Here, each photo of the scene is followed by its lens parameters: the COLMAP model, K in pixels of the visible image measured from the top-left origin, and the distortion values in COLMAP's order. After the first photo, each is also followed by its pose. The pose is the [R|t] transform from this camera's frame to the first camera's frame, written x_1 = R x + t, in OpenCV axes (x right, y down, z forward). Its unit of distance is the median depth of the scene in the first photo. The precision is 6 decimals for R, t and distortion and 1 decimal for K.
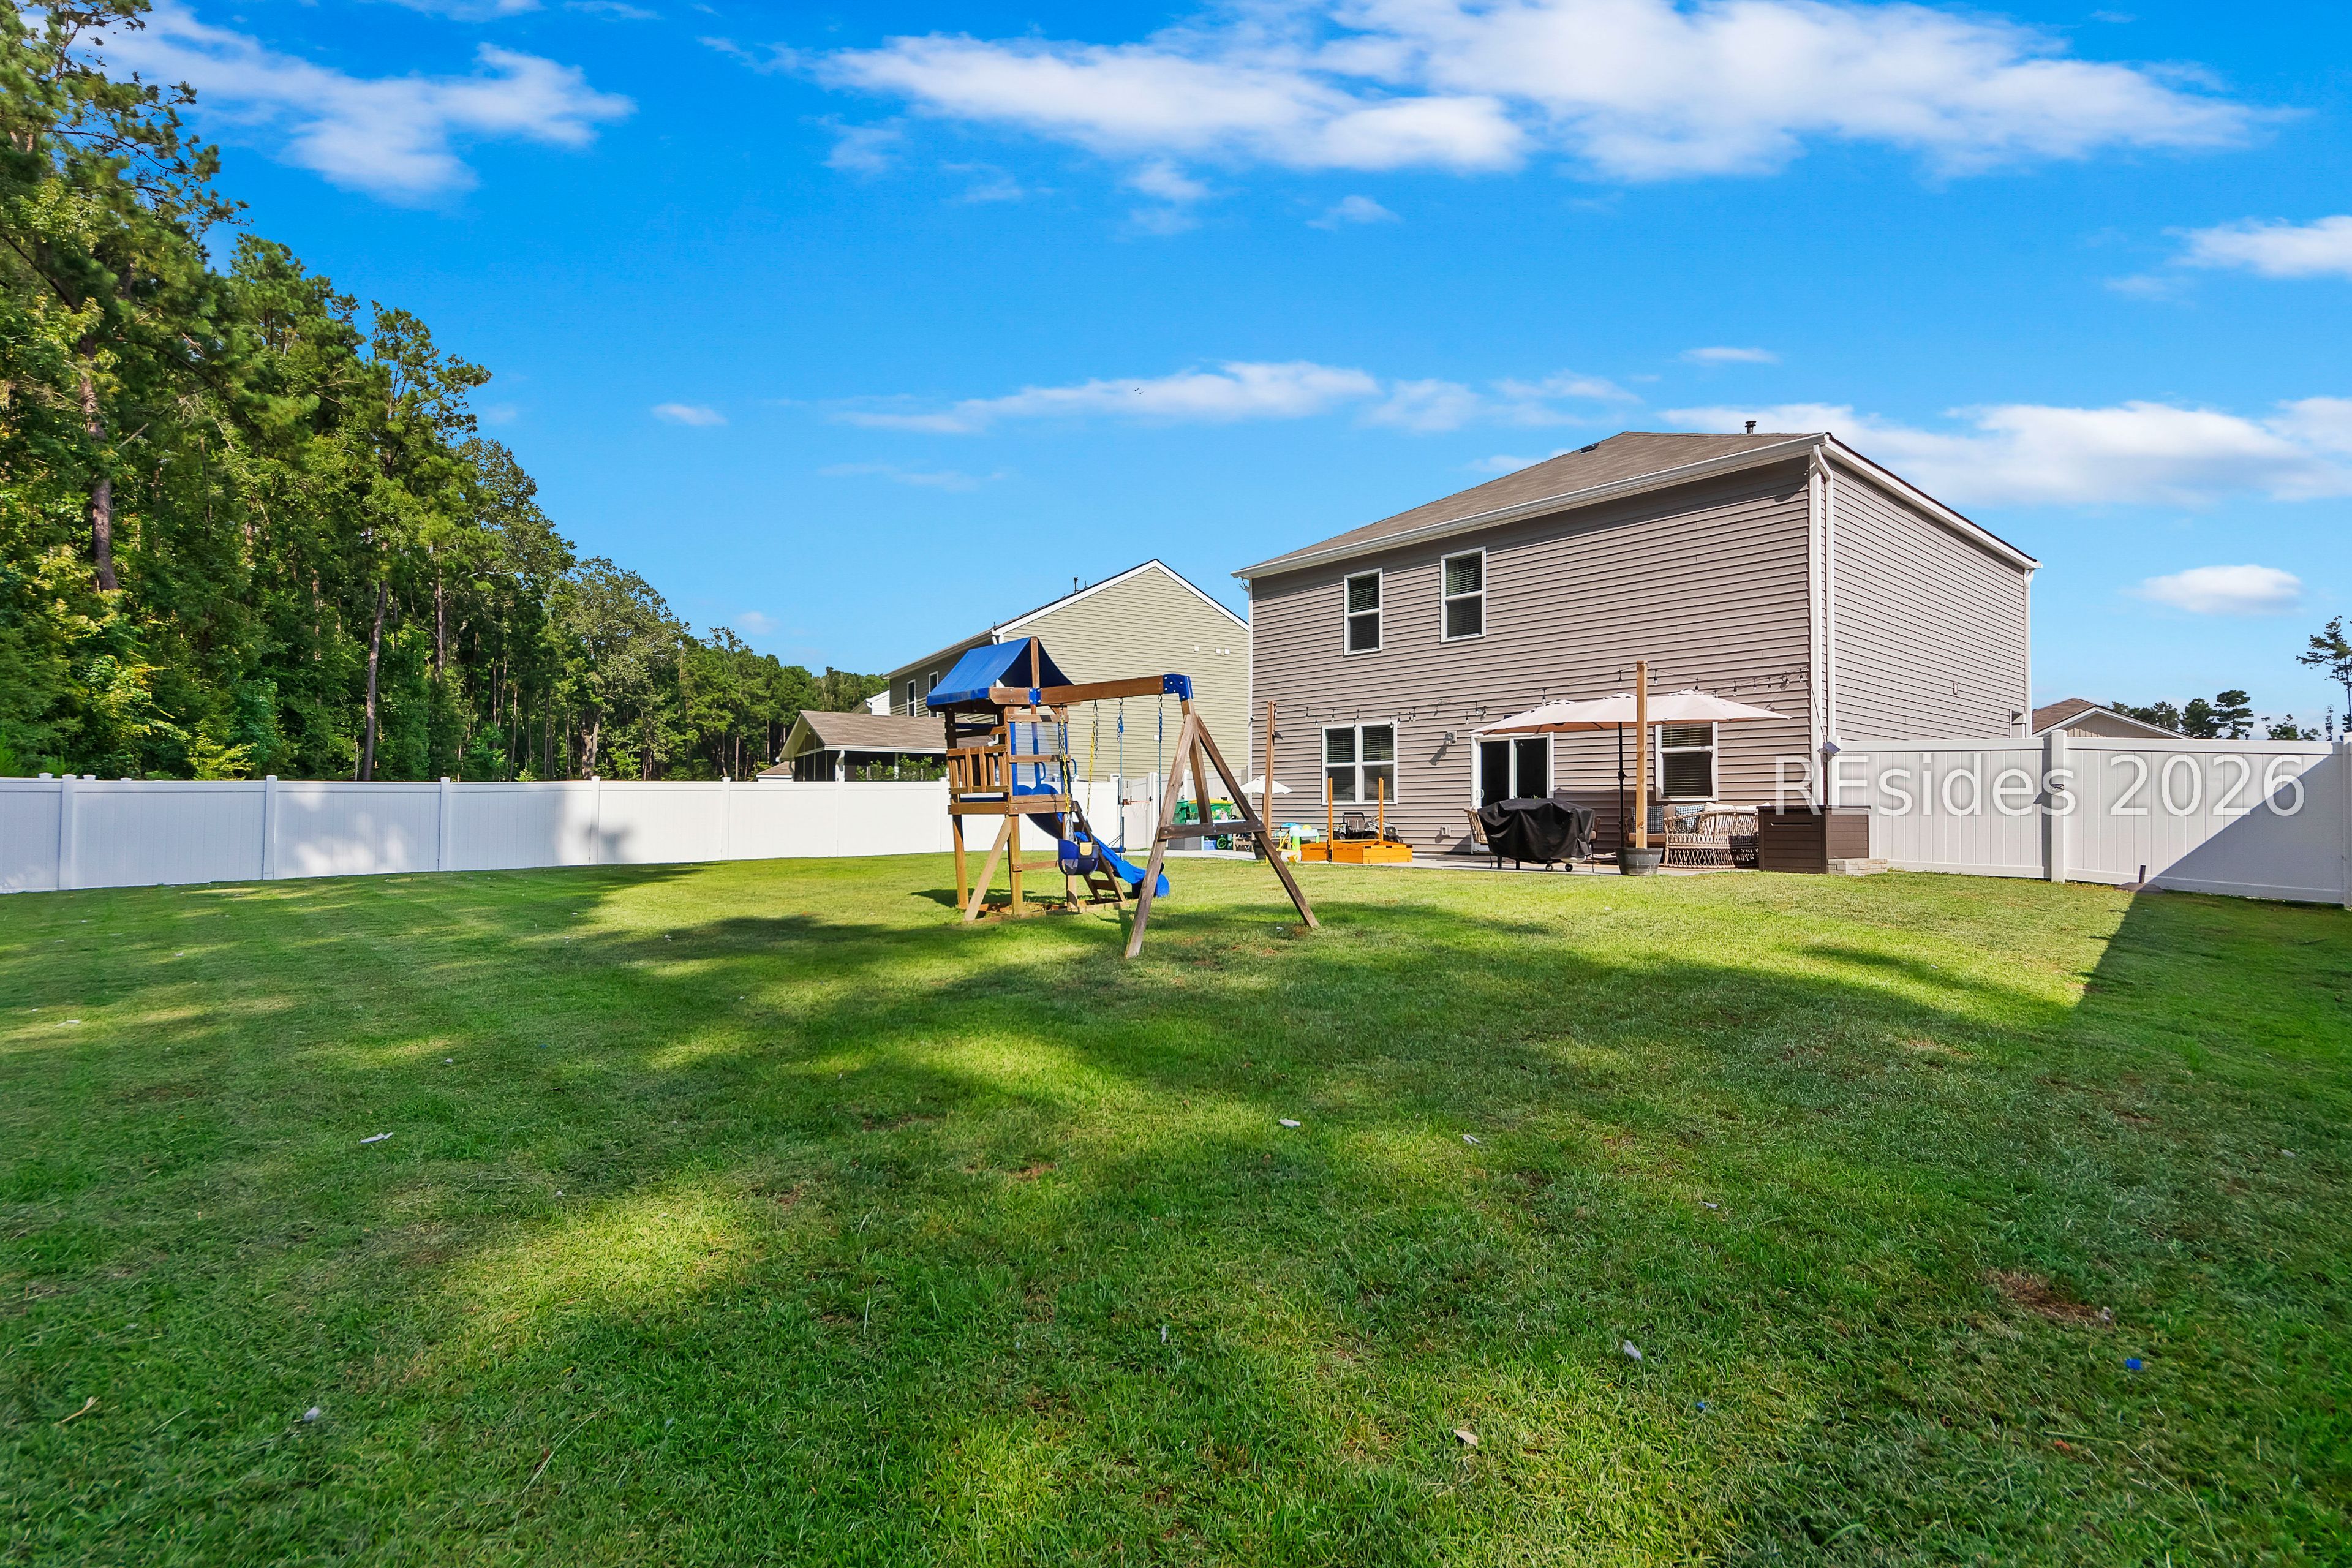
lens RADIAL K [[1028.8, 0, 1174.0], [0, 1028.8, 802.4], [0, 0, 1]] dist [-0.011797, 0.000709]
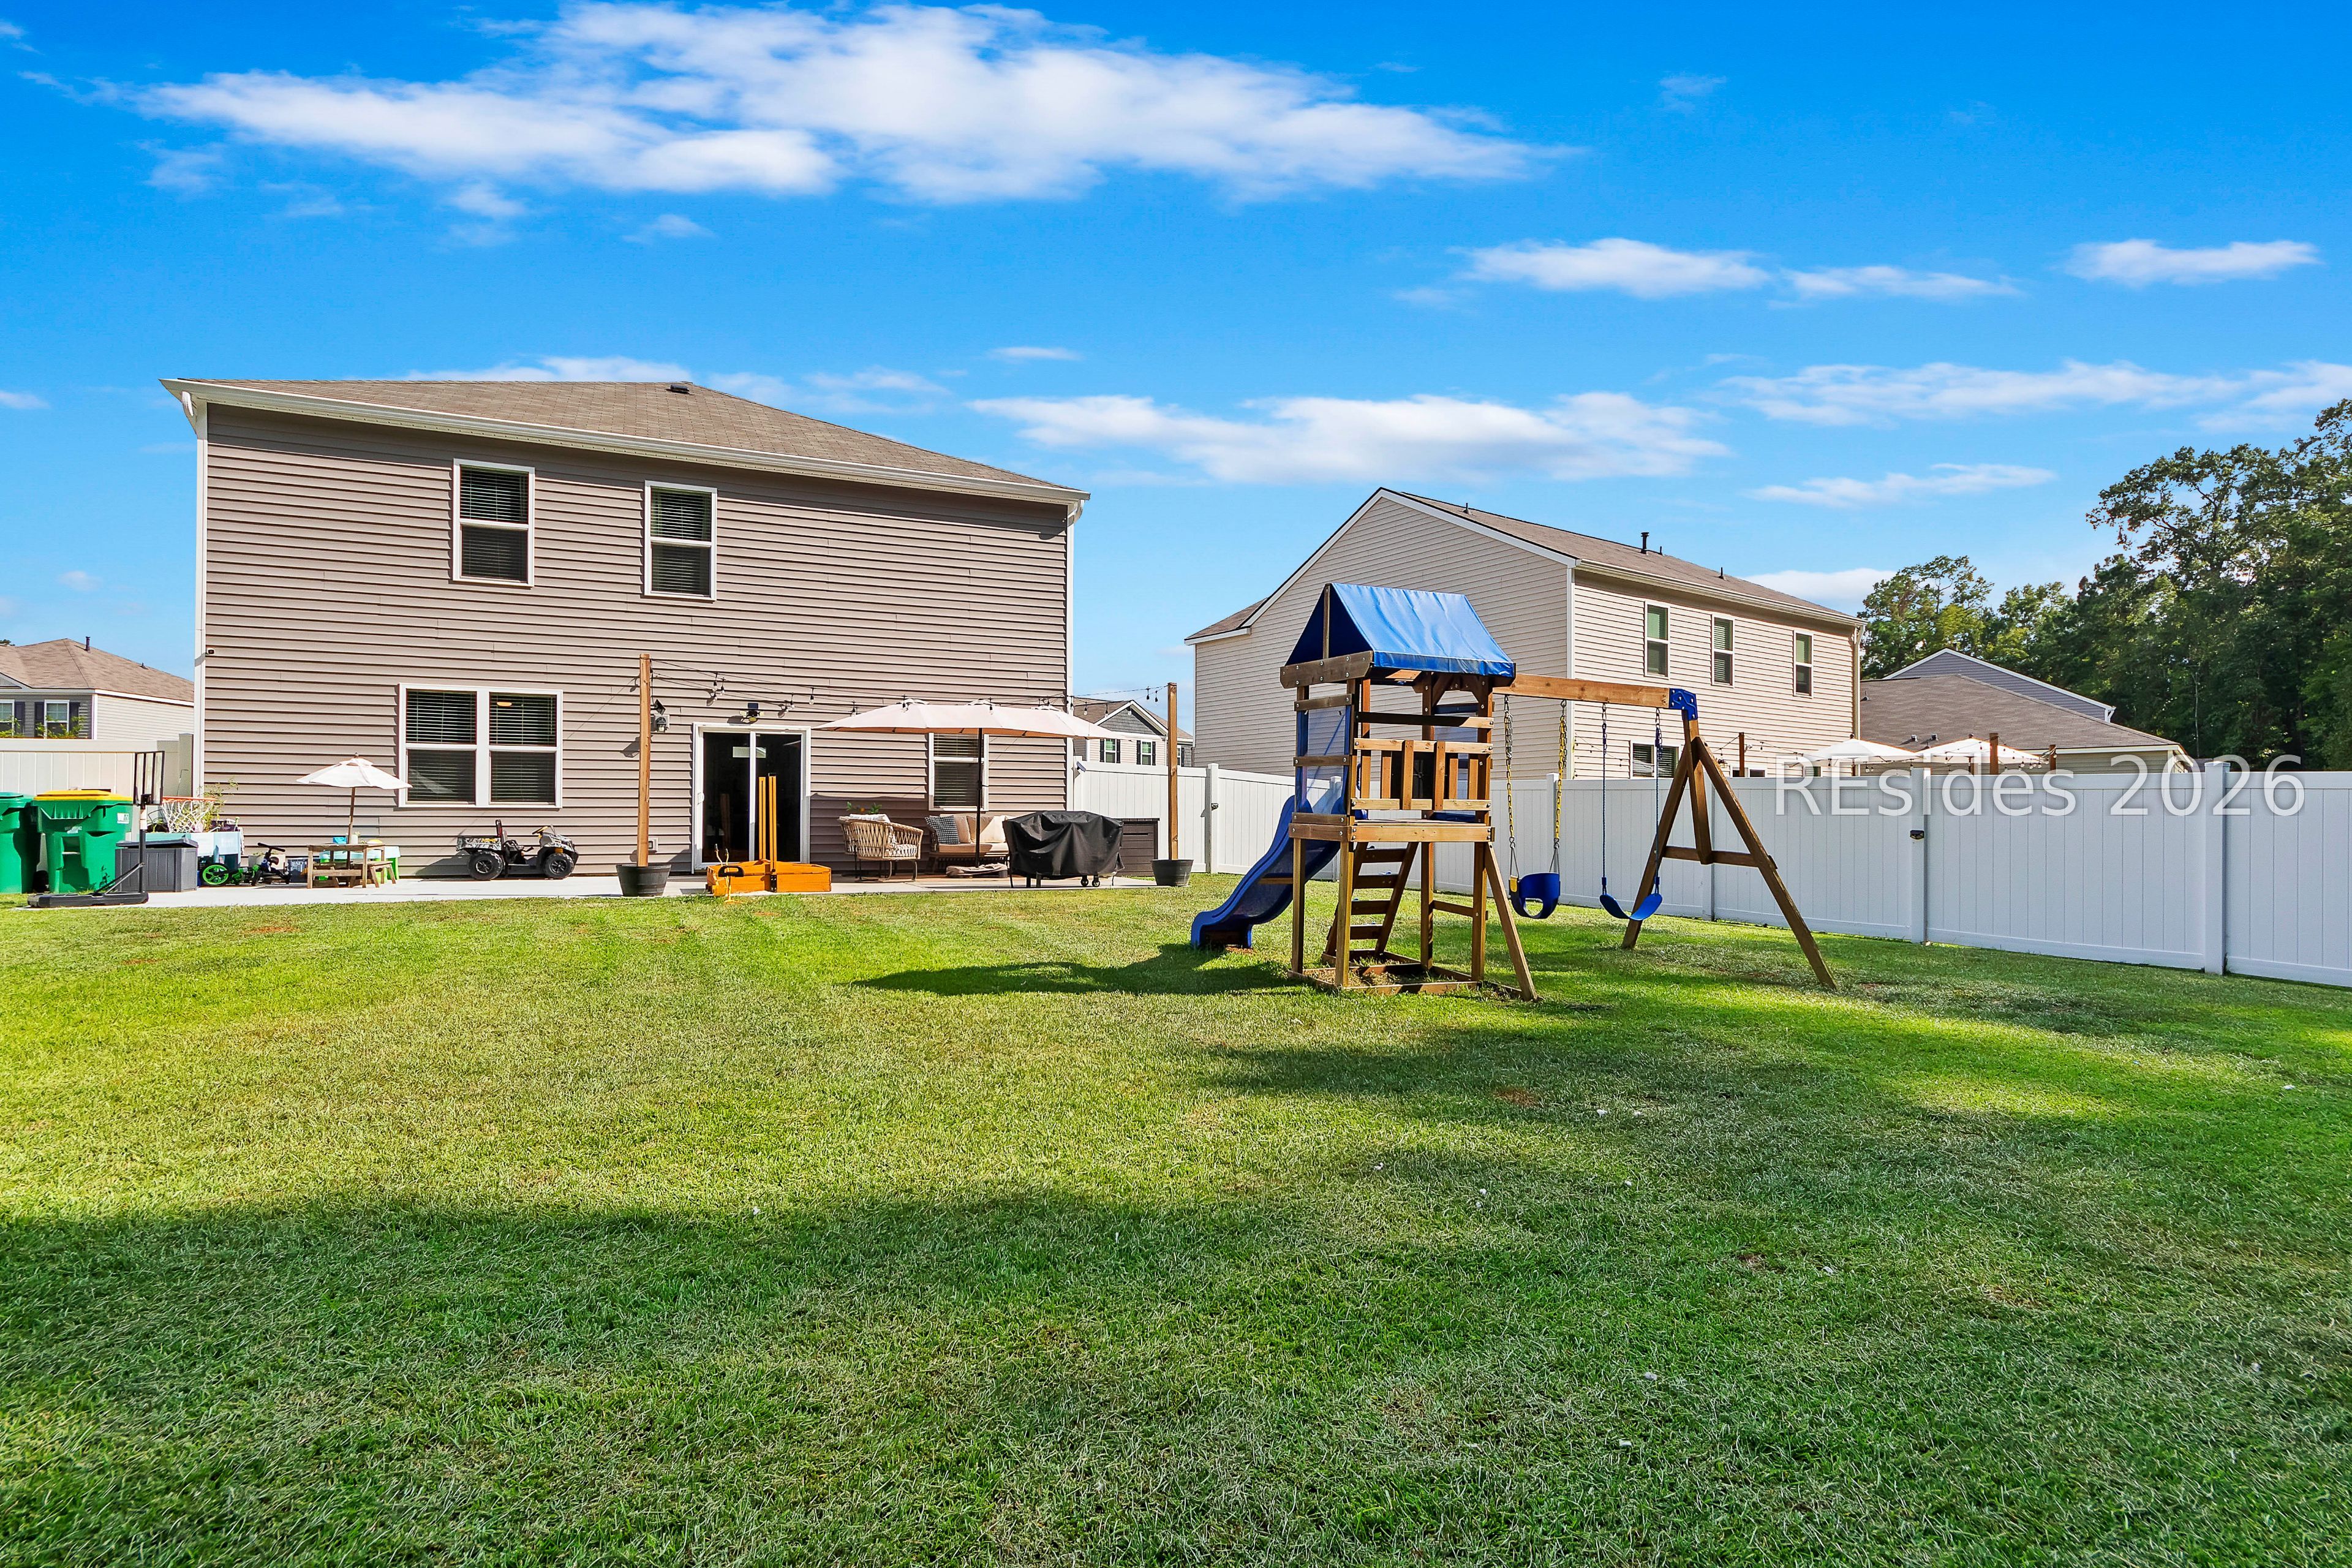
lens RADIAL K [[1028.8, 0, 1174.0], [0, 1028.8, 802.4], [0, 0, 1]] dist [-0.011797, 0.000709]
pose [[0.338894, 0.010652, 0.940764, -0.320301], [-0.016572, 0.999848, -0.005351, -0.006266], [-0.940679, -0.013777, 0.339019, 0.382785]]
